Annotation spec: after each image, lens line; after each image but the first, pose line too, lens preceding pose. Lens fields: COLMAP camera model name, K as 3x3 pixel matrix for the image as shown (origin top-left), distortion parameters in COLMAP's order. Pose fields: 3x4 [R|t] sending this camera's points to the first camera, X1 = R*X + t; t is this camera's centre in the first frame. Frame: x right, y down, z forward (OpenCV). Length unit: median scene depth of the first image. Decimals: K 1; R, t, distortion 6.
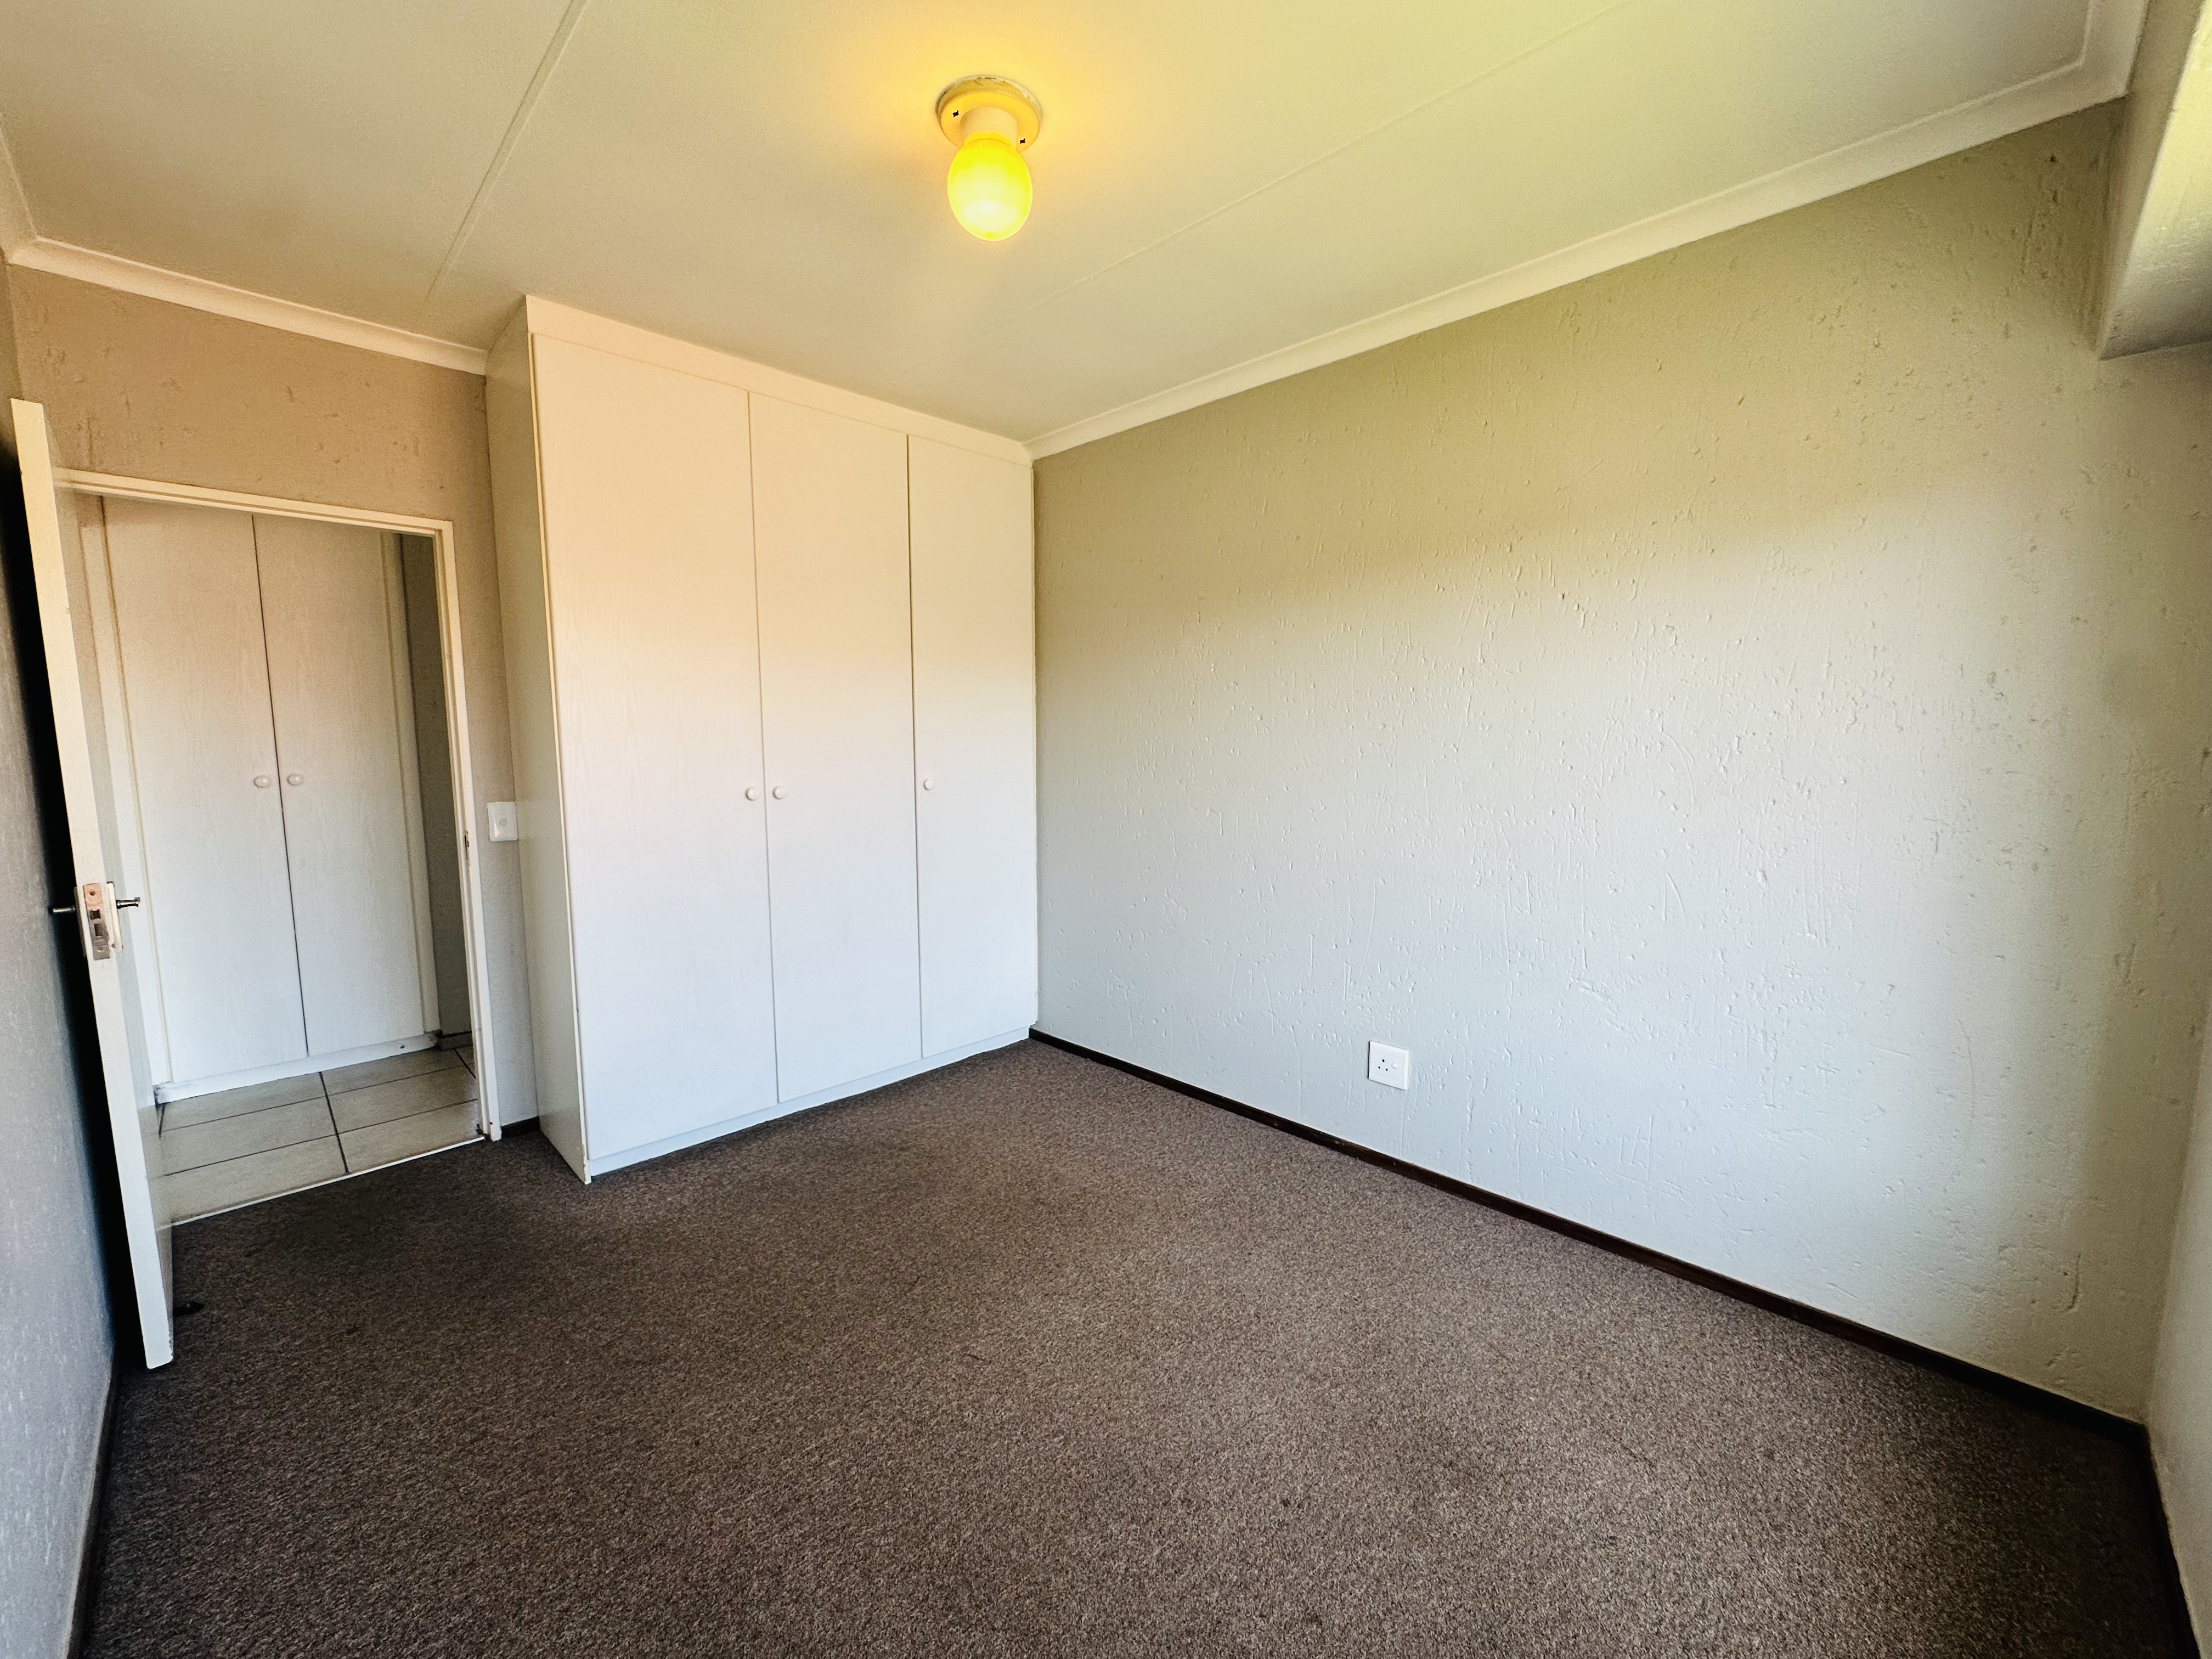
lens RADIAL K [[881.8, 0, 1104.7], [0, 881.8, 830.8], [0, 0, 1]] dist [-0.003905, -0.000219]
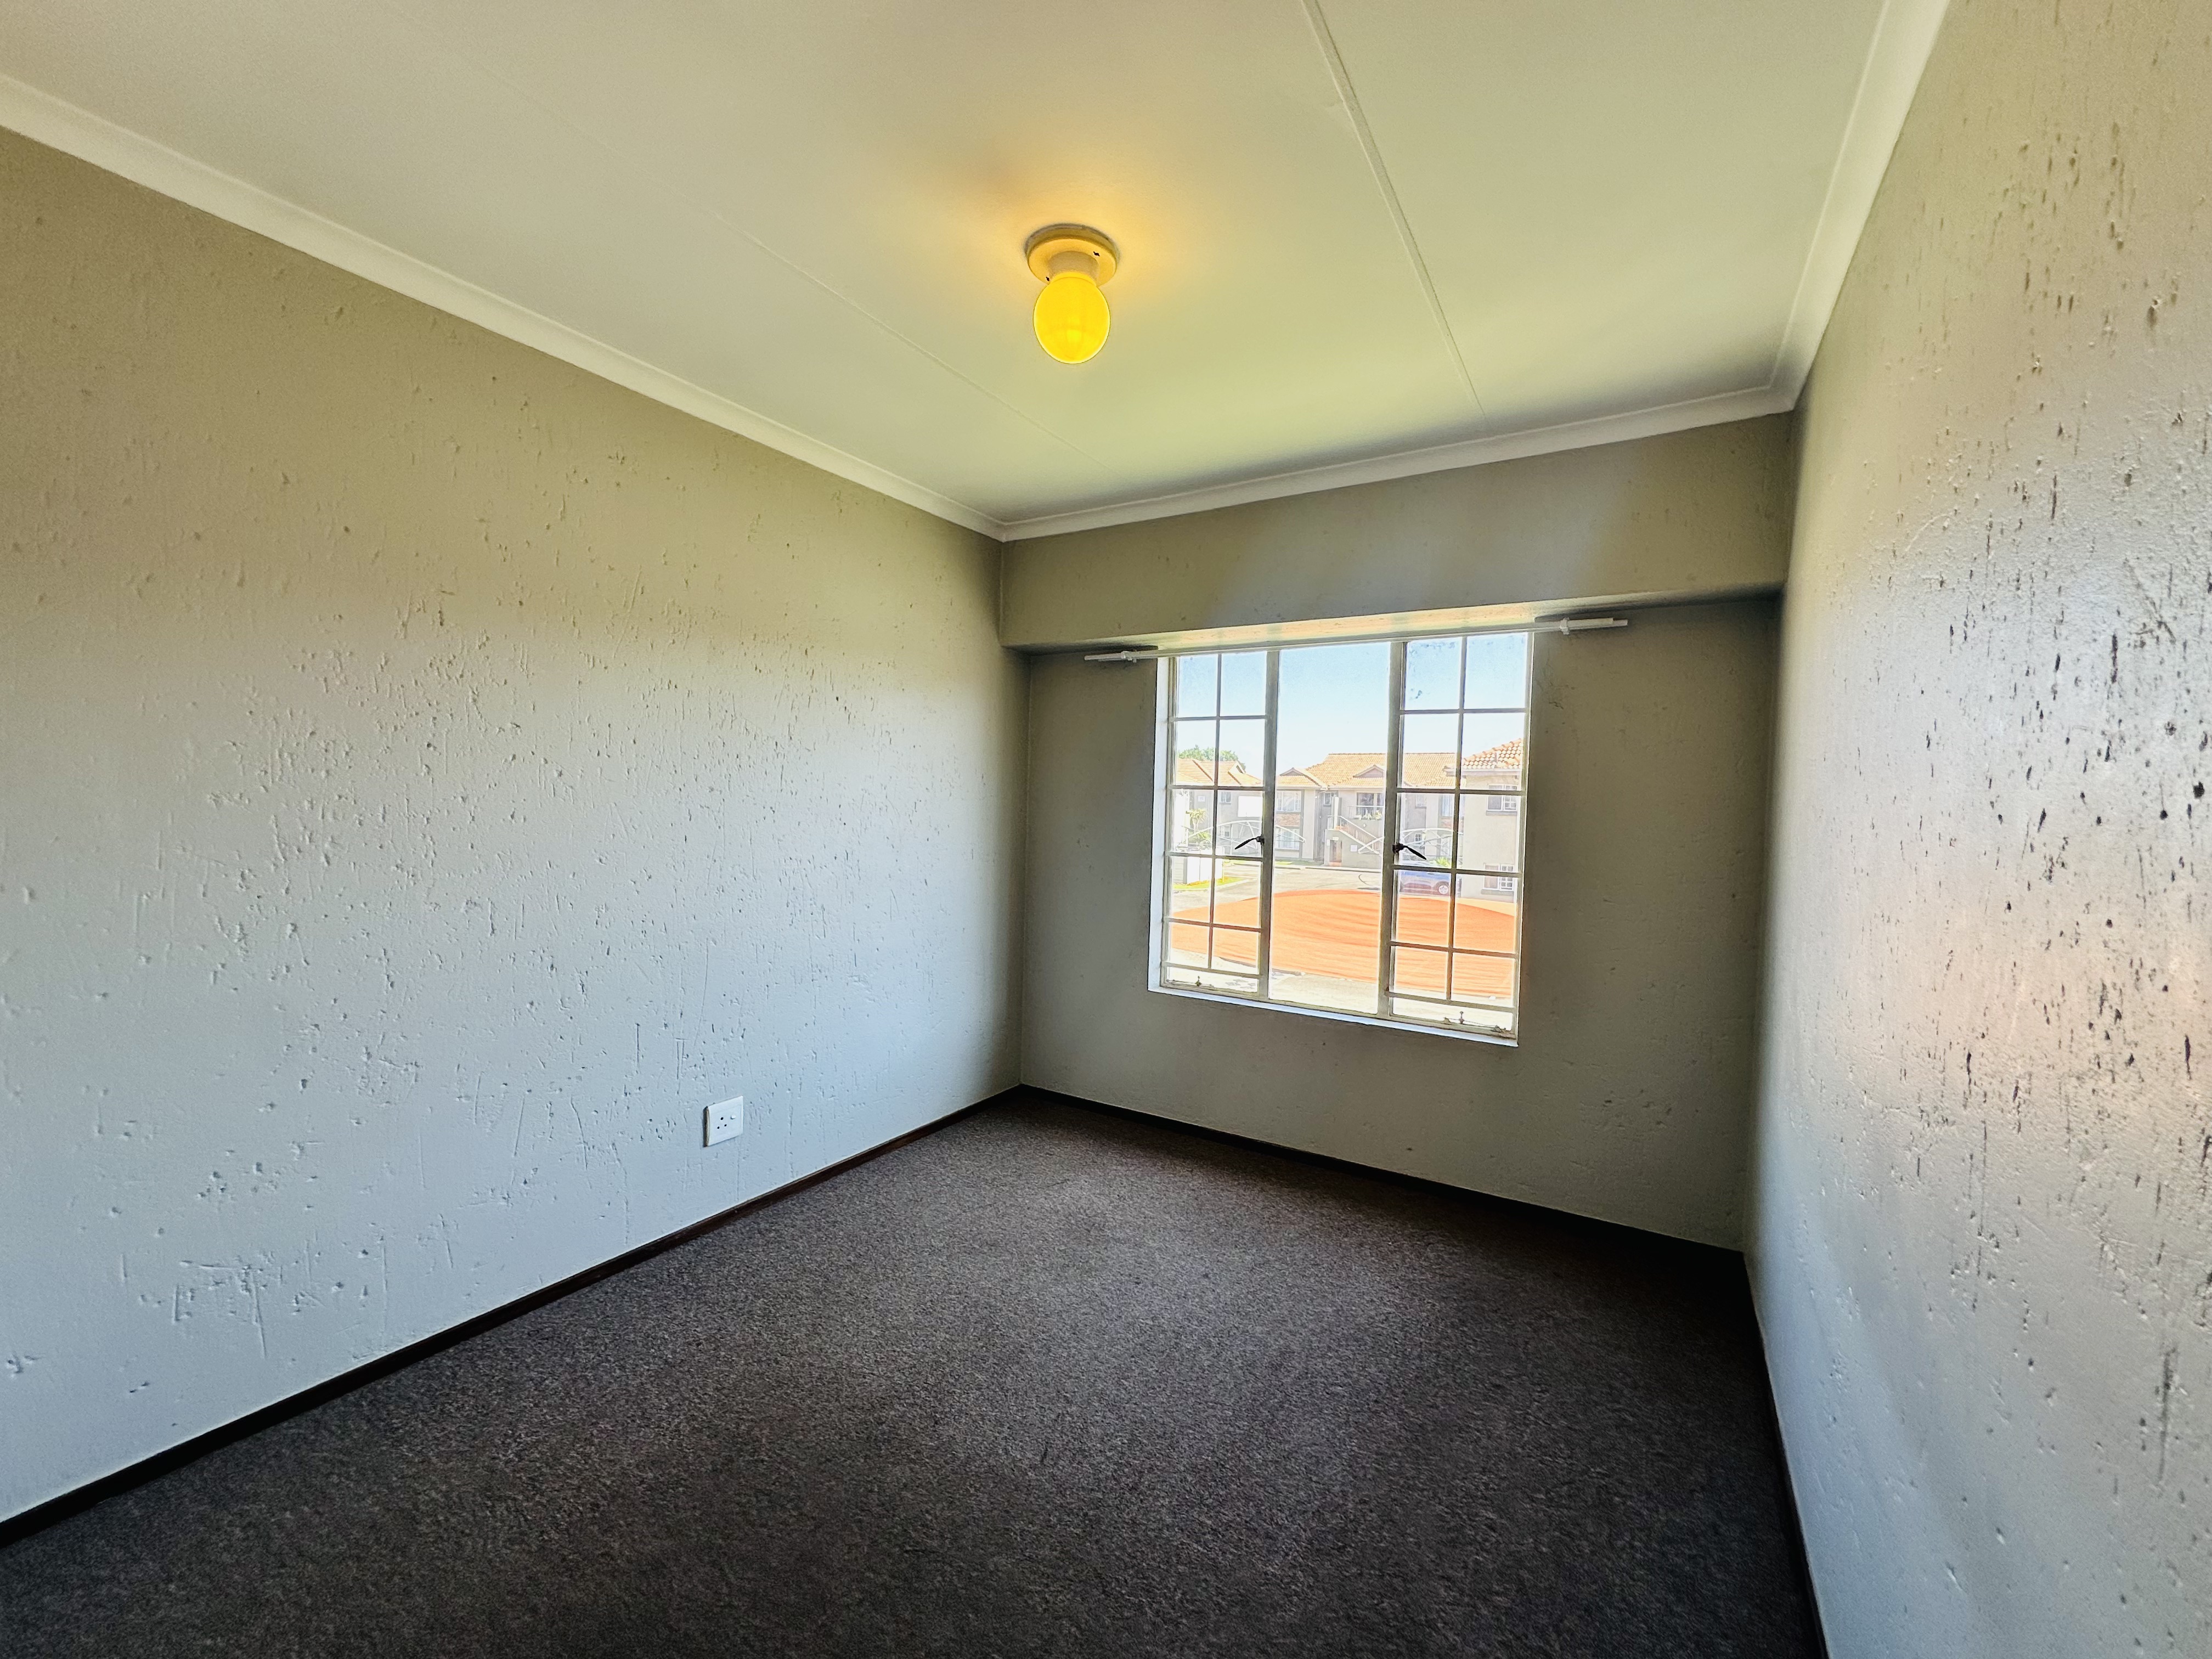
lens RADIAL K [[881.8, 0, 1104.7], [0, 881.8, 830.8], [0, 0, 1]] dist [-0.003905, -0.000219]
pose [[-0.226184, -0.039960, 0.973265, -0.868887], [0.080288, 0.994994, 0.059510, -0.106847], [-0.970770, 0.091602, -0.221844, 0.884060]]
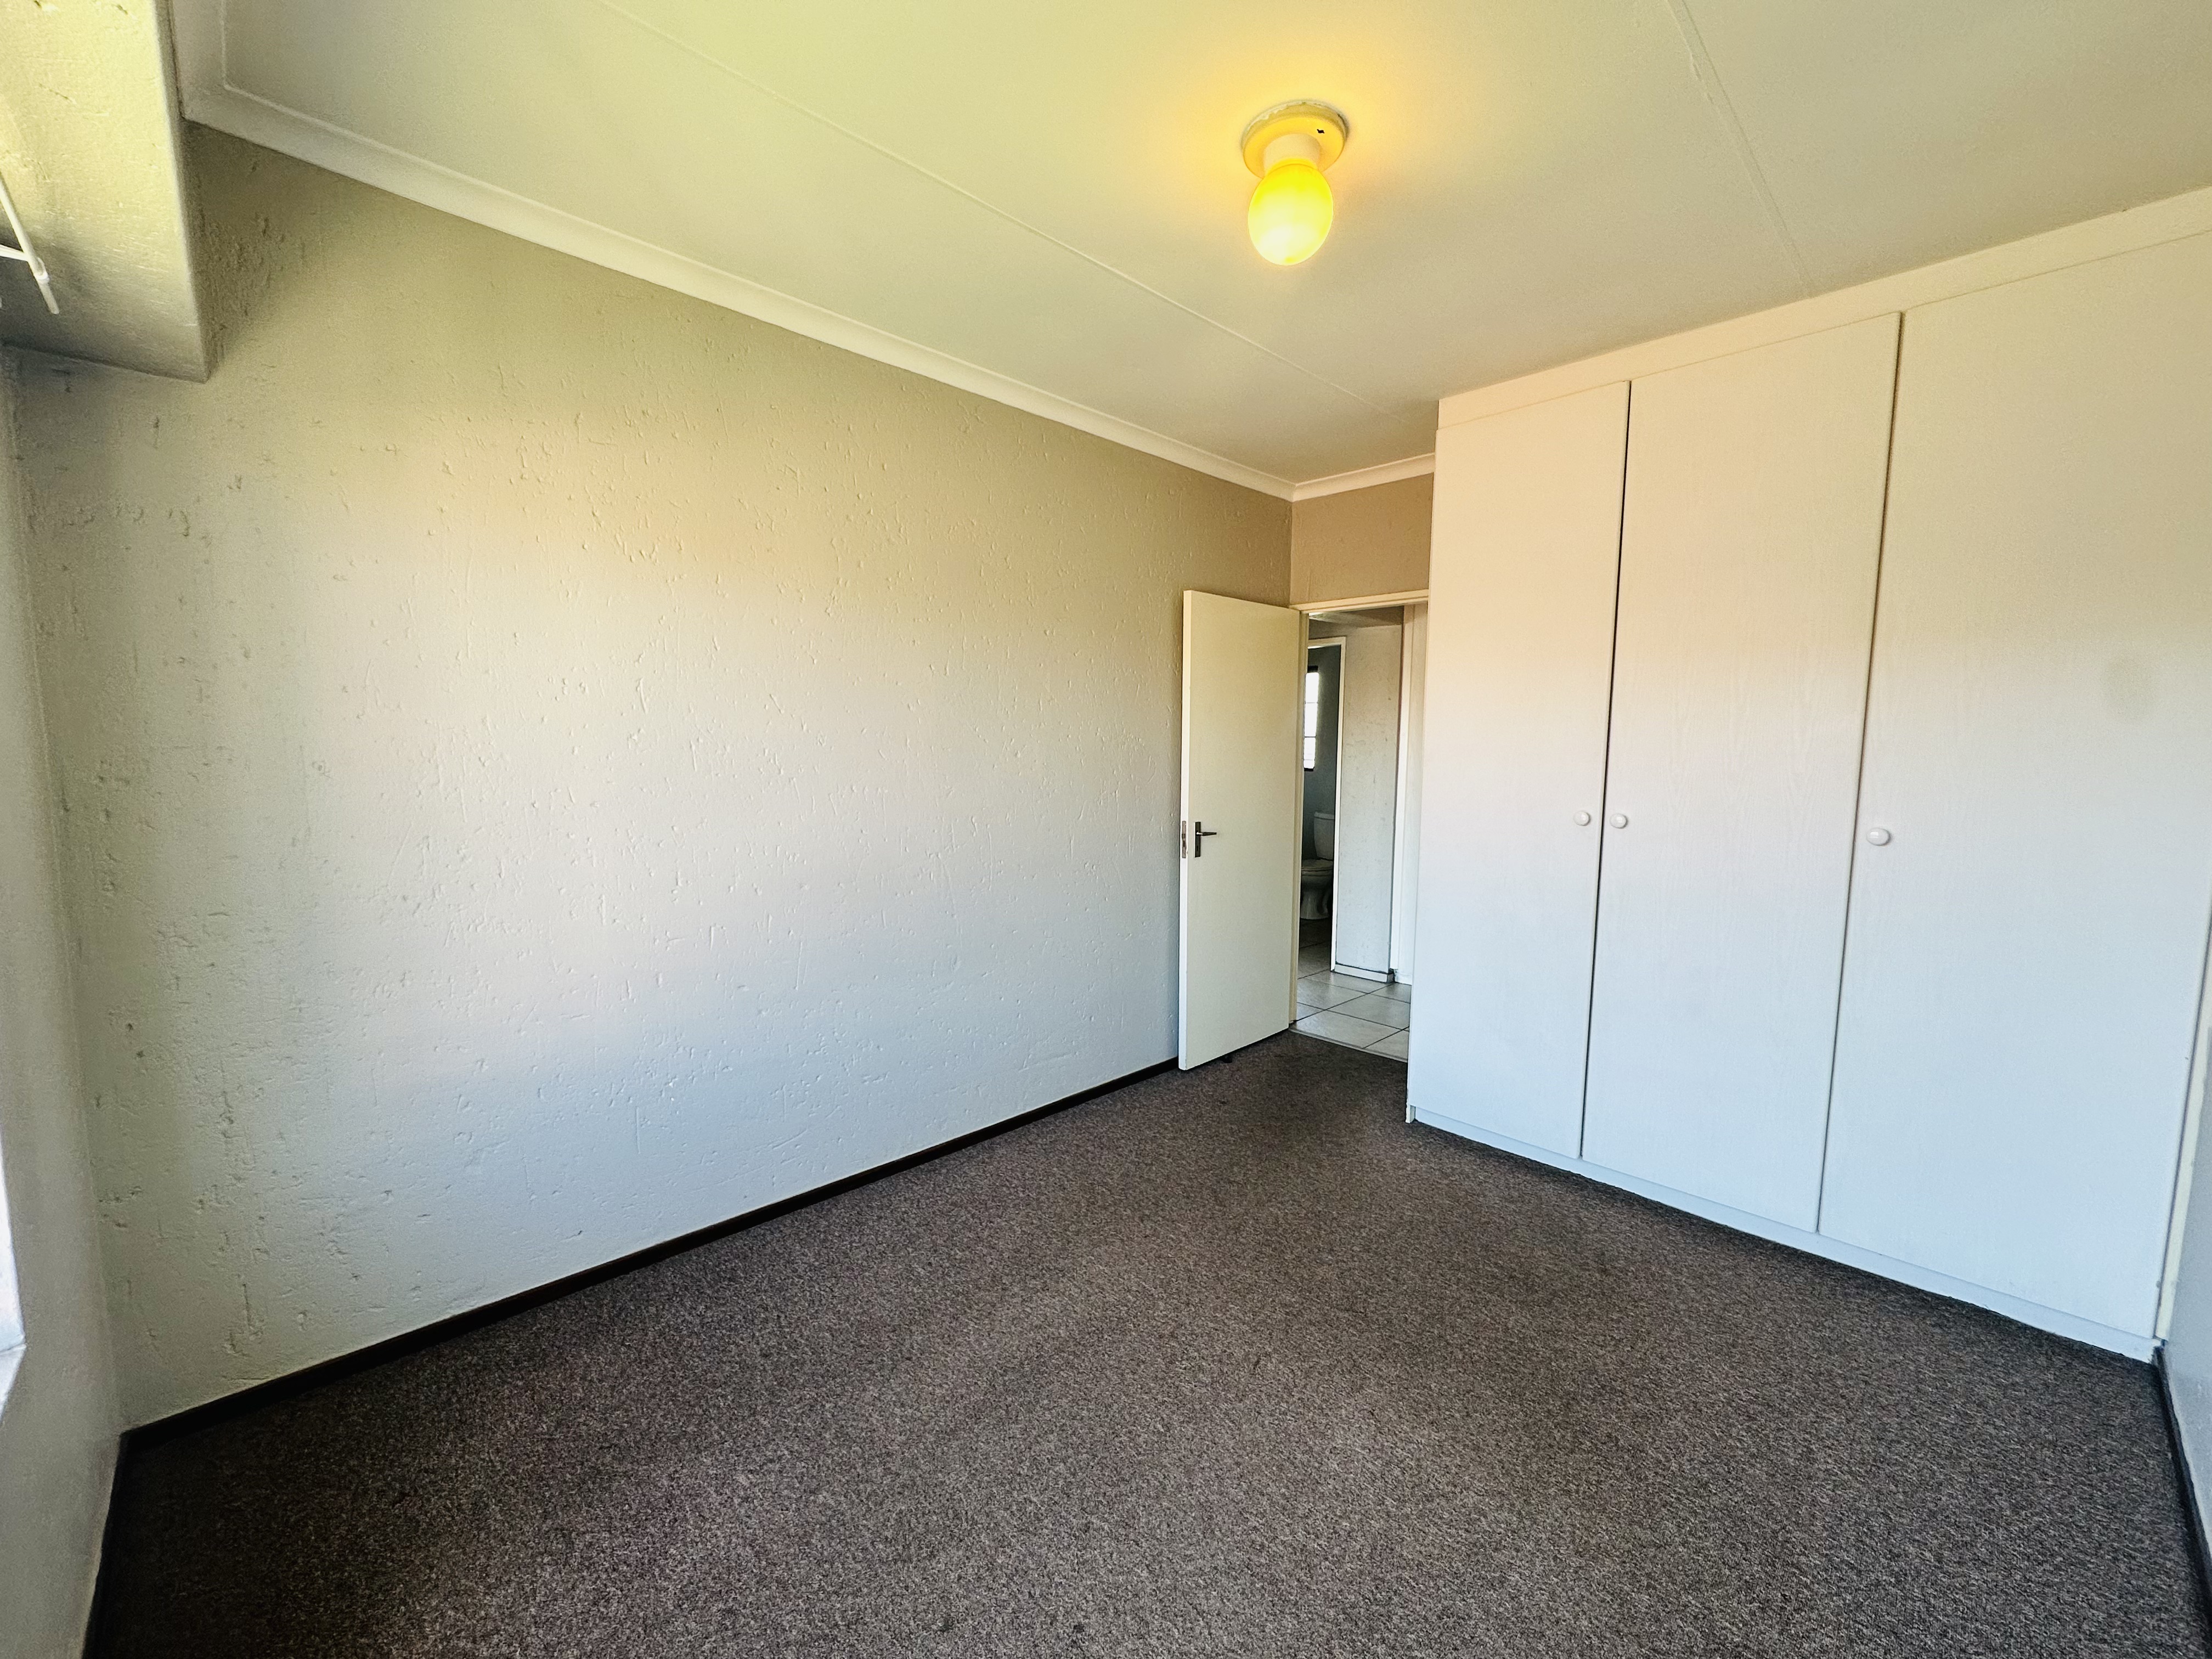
lens RADIAL K [[881.8, 0, 1104.7], [0, 881.8, 830.8], [0, 0, 1]] dist [-0.003905, -0.000219]
pose [[-0.018174, 0.102791, -0.994537, 0.657795], [-0.121077, 0.987155, 0.104241, -0.079295], [0.992477, 0.122310, -0.005495, 0.613291]]
